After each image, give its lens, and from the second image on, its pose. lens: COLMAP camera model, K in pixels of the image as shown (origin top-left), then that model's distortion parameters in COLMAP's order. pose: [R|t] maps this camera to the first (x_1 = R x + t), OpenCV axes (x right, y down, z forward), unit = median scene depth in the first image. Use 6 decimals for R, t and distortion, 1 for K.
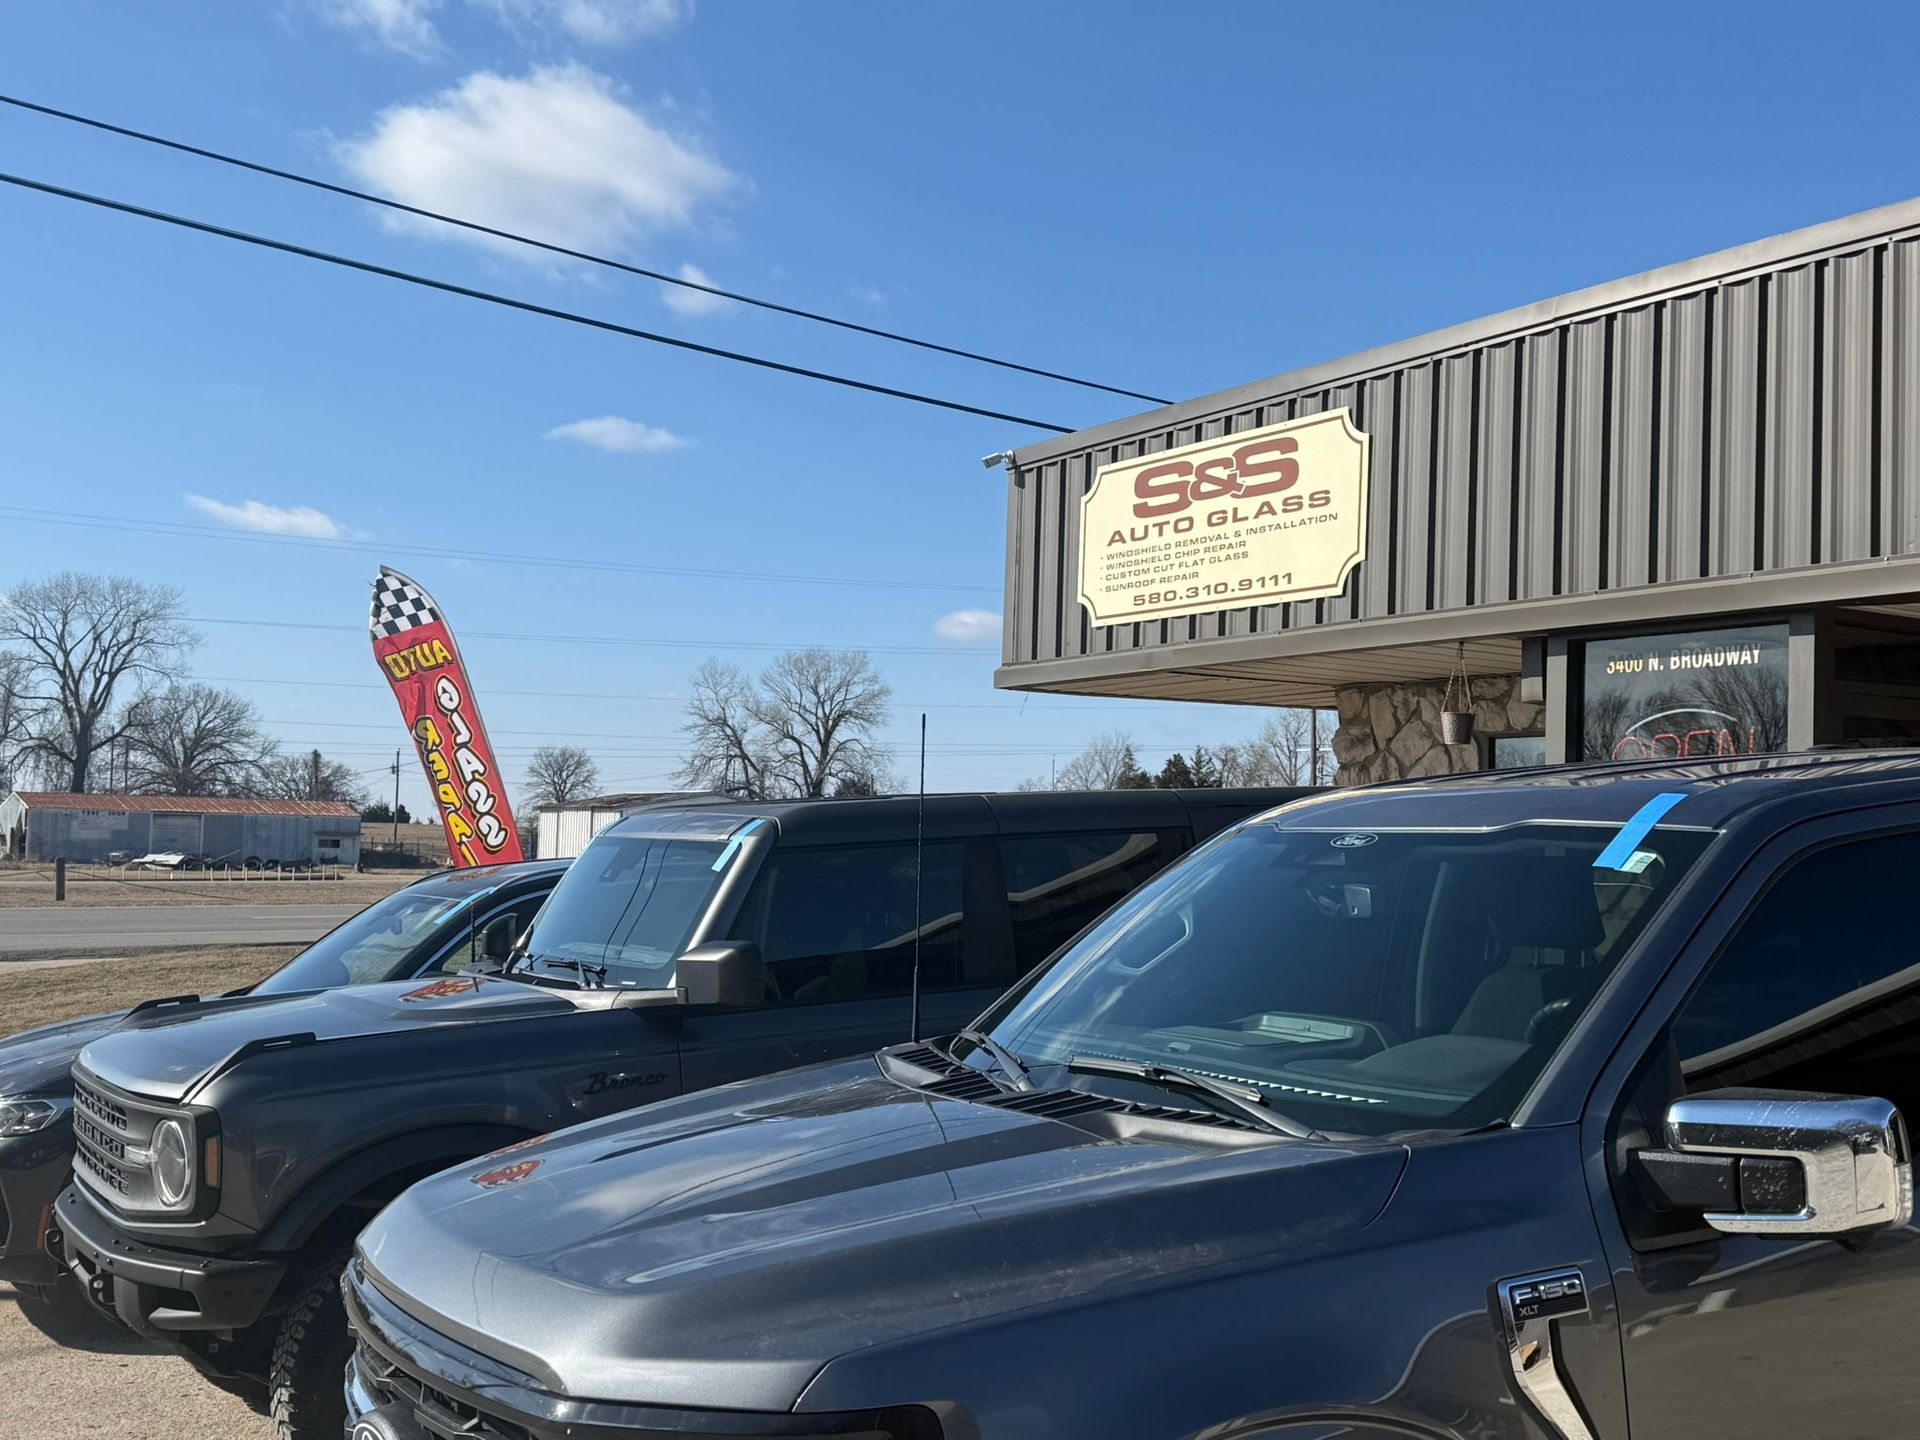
lens RADIAL K [[2212.2, 0, 904.3], [0, 2212.2, 726.4], [0, 0, 1]] dist [0.104011, -0.004416]
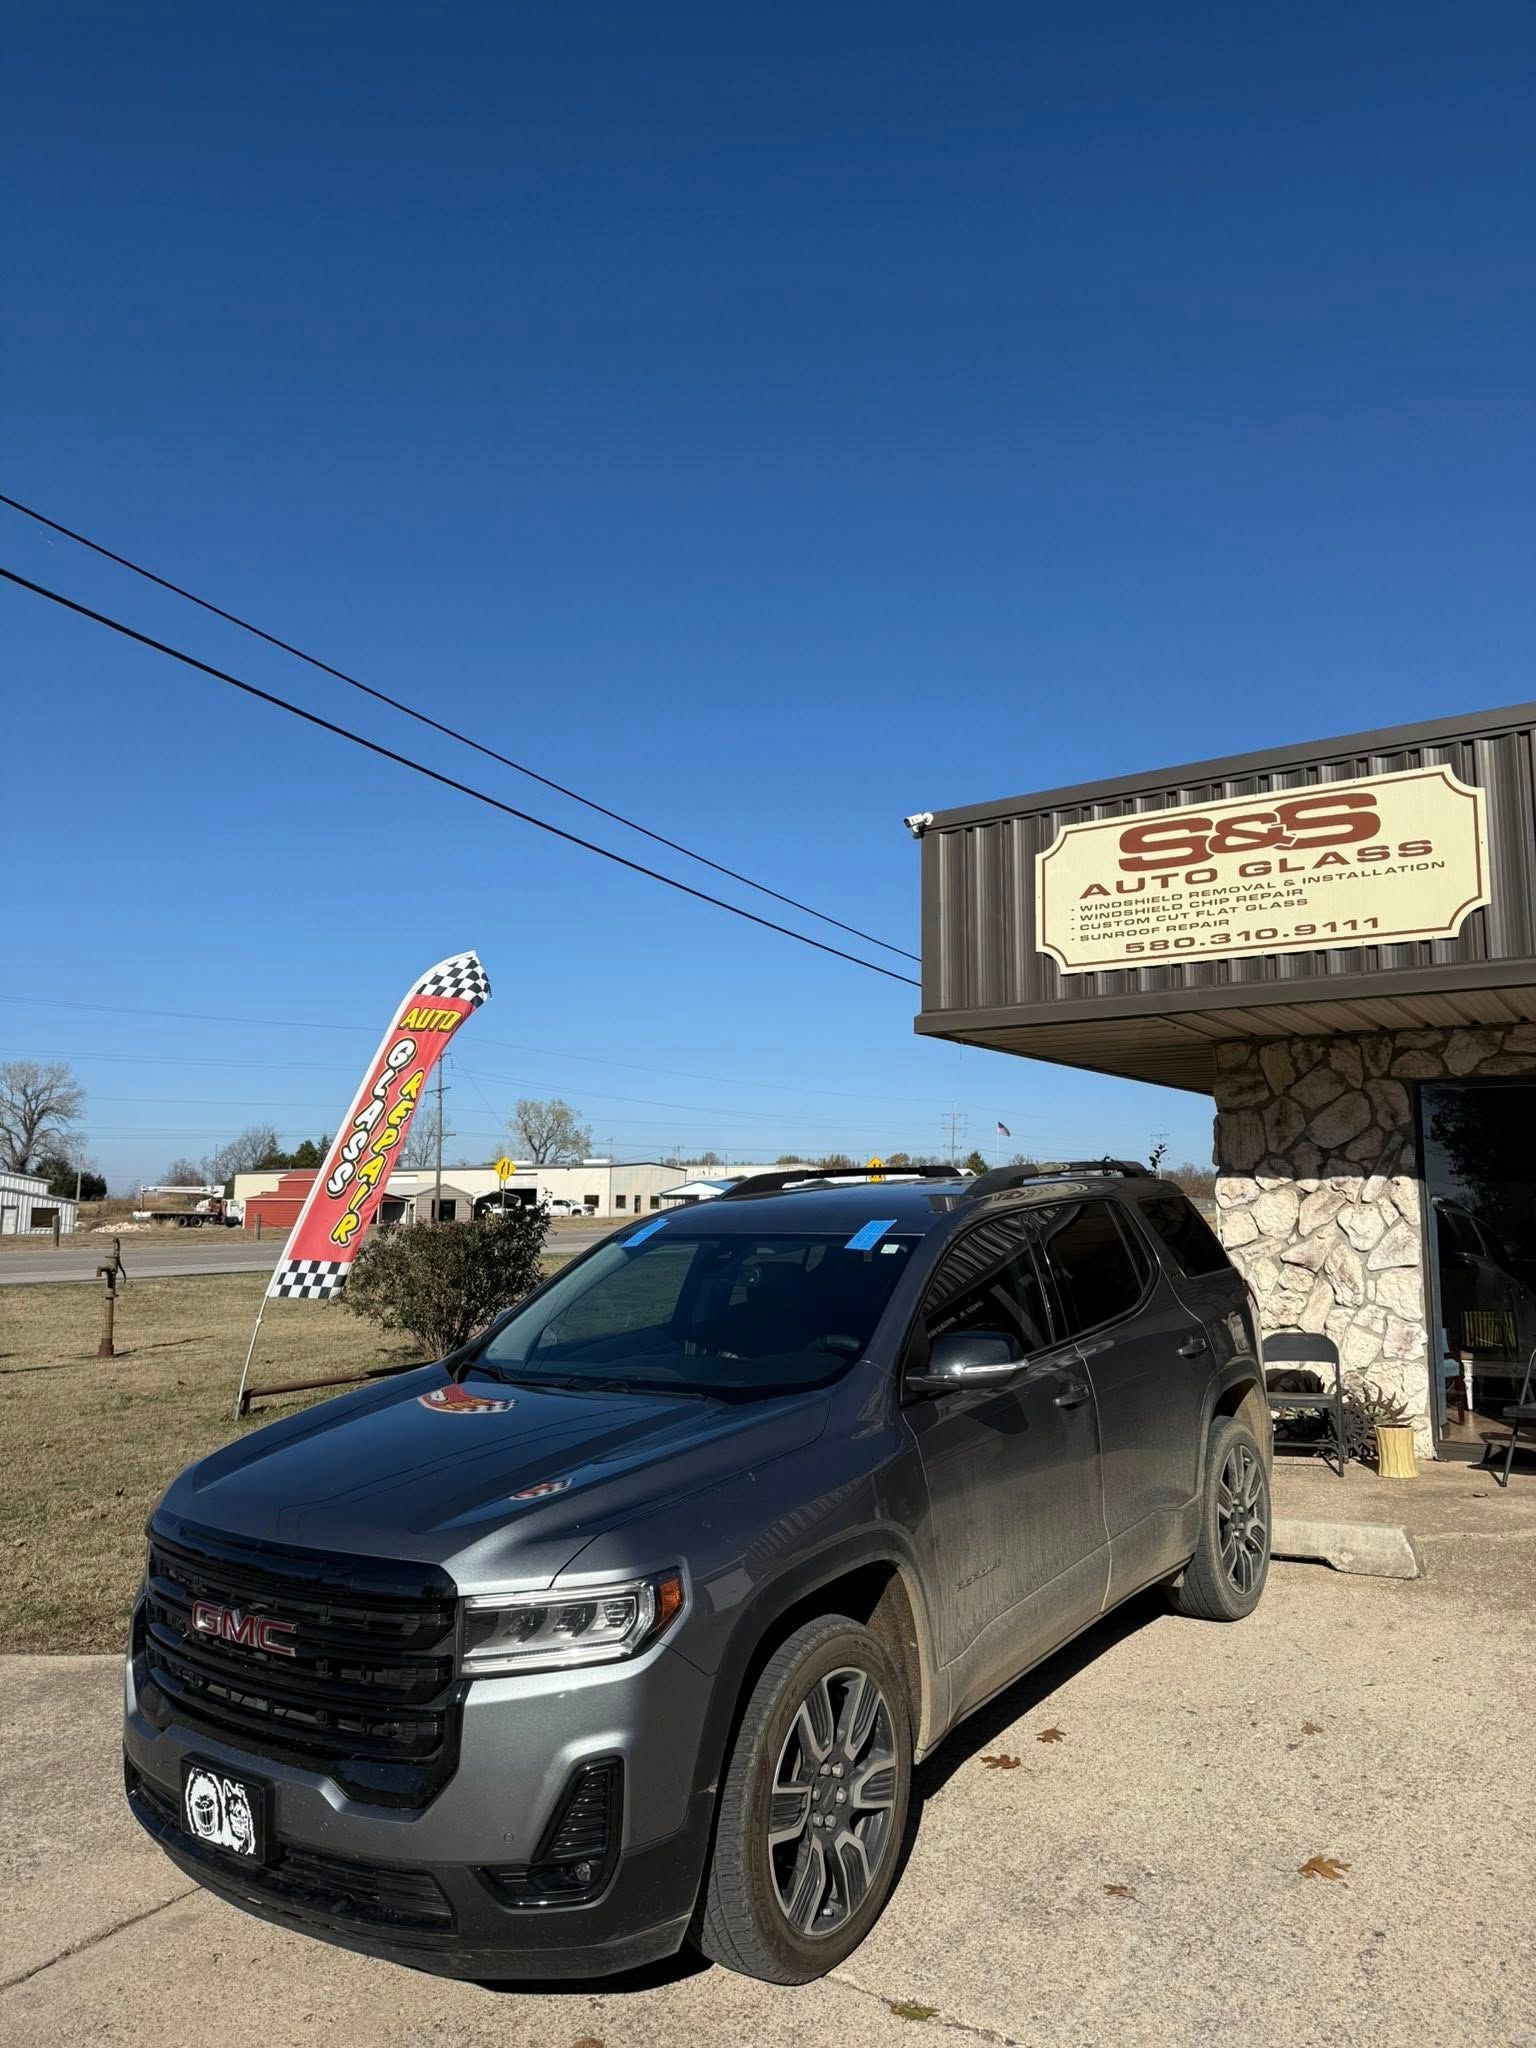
lens RADIAL K [[1411.4, 0, 758.8], [0, 1411.4, 1032.3], [0, 0, 1]] dist [0.189582, -0.419570]
pose [[0.902452, 0.037541, 0.429151, -0.359136], [-0.009833, 0.997731, -0.066600, 0.031740], [-0.430678, 0.055884, 0.900774, 0.478336]]
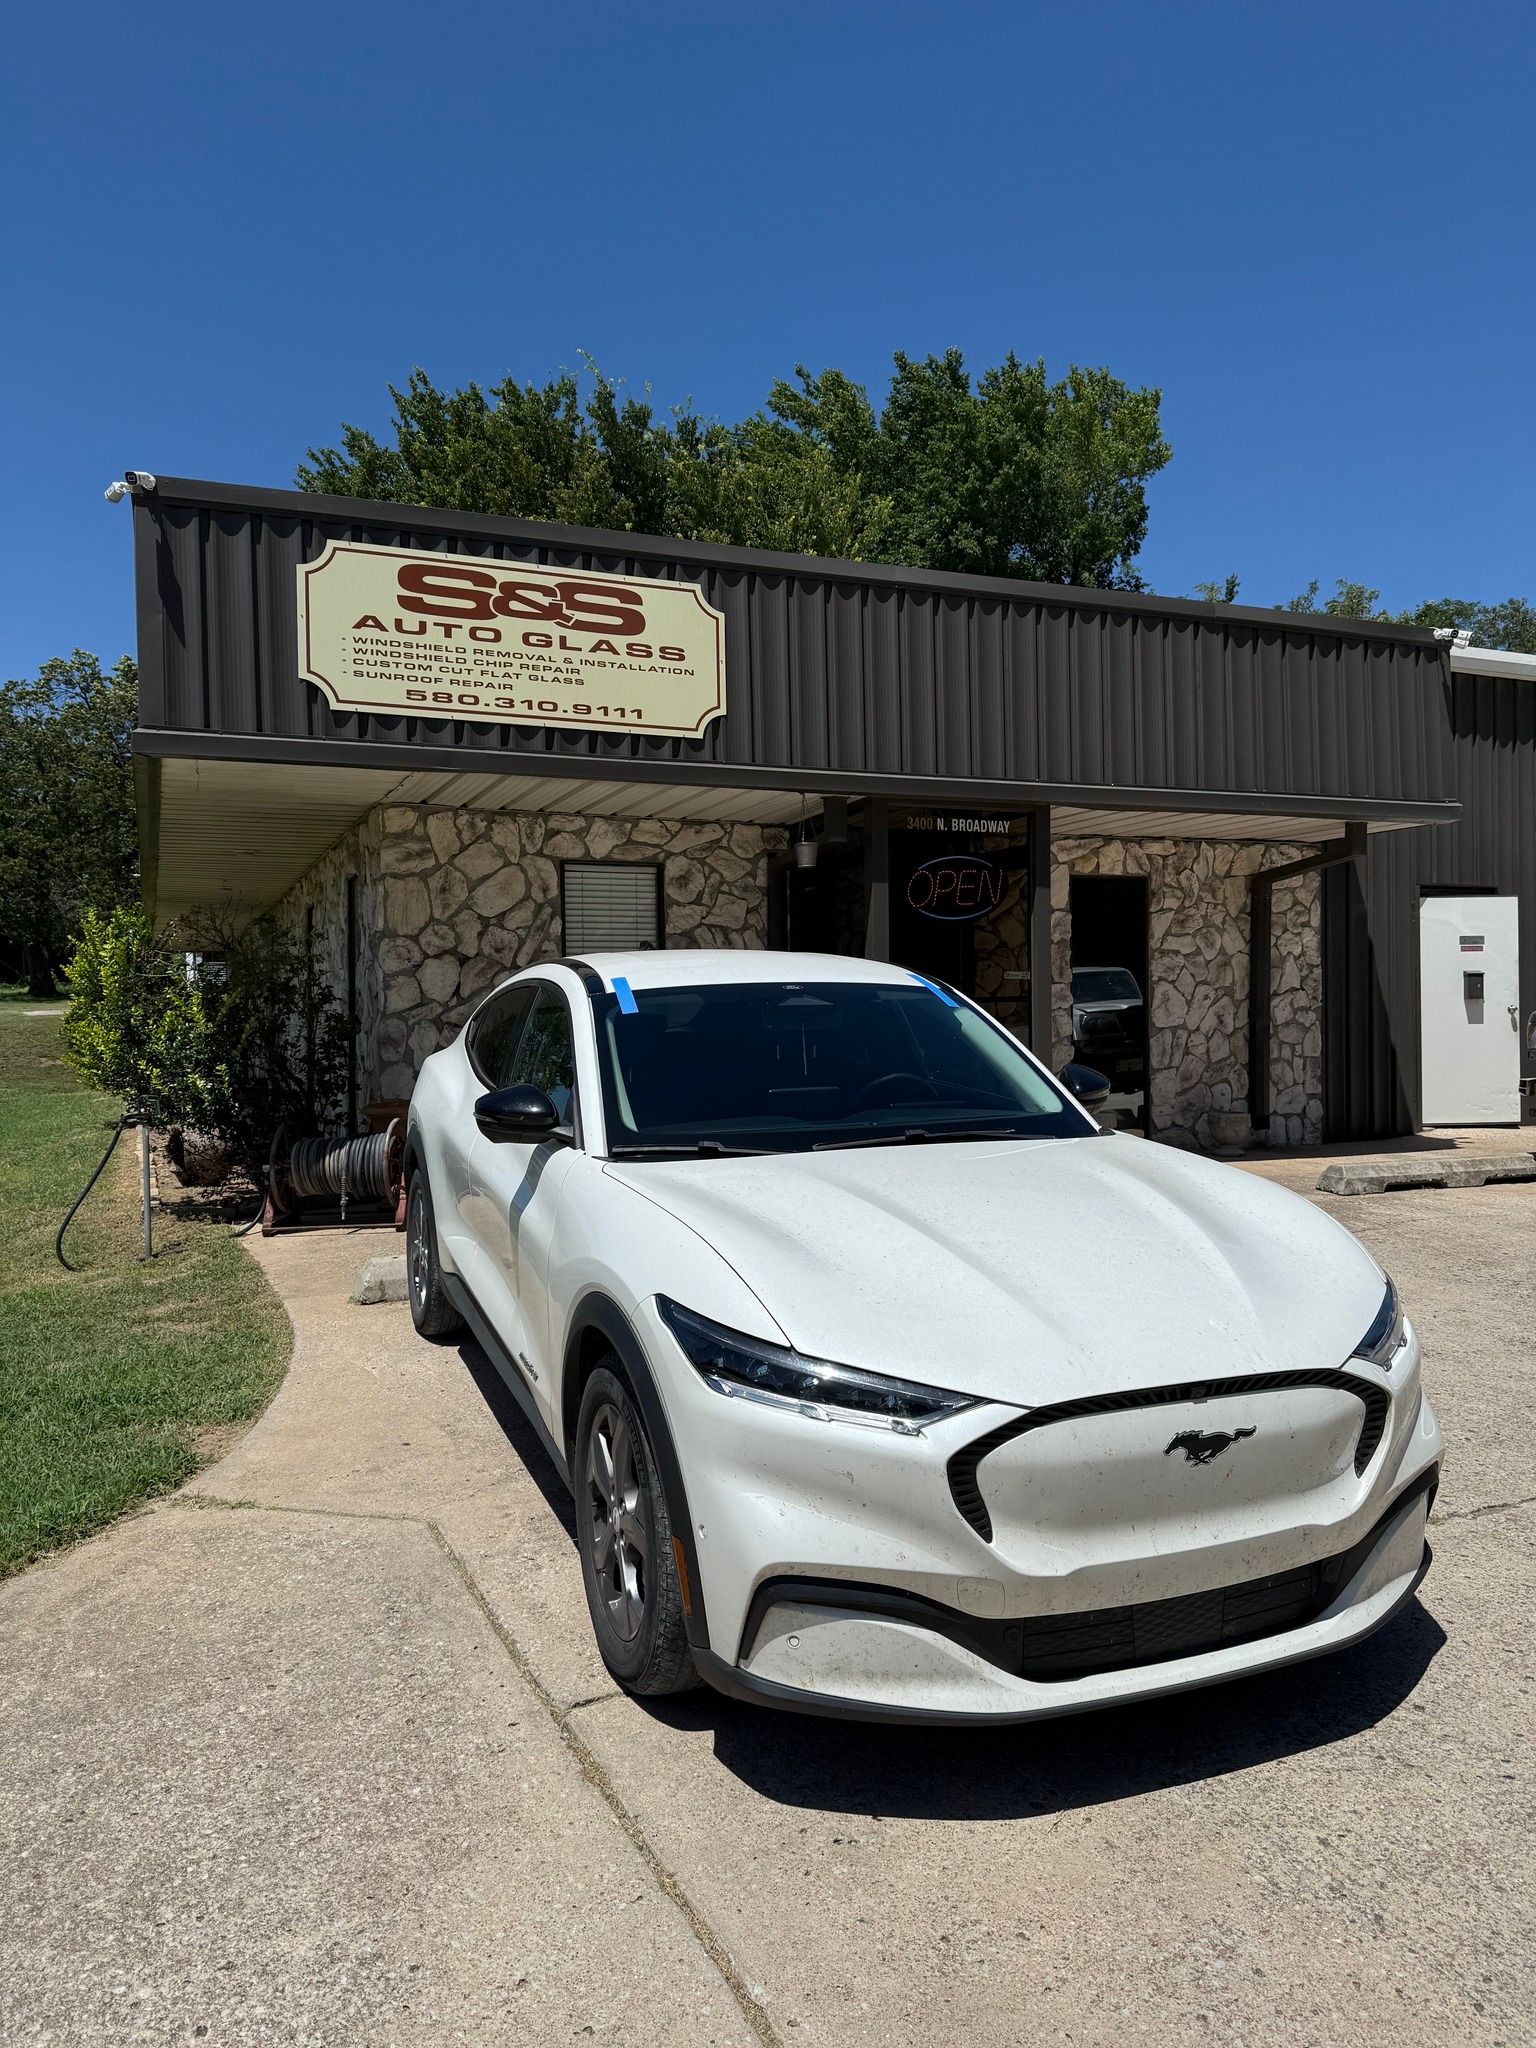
lens RADIAL K [[1411.4, 0, 758.8], [0, 1411.4, 1032.3], [0, 0, 1]] dist [0.189582, -0.419570]
pose [[0.115532, -0.038462, 0.992559, -0.545458], [-0.040947, 0.998216, 0.043447, 0.063256], [-0.992459, -0.045662, 0.113751, 0.787905]]
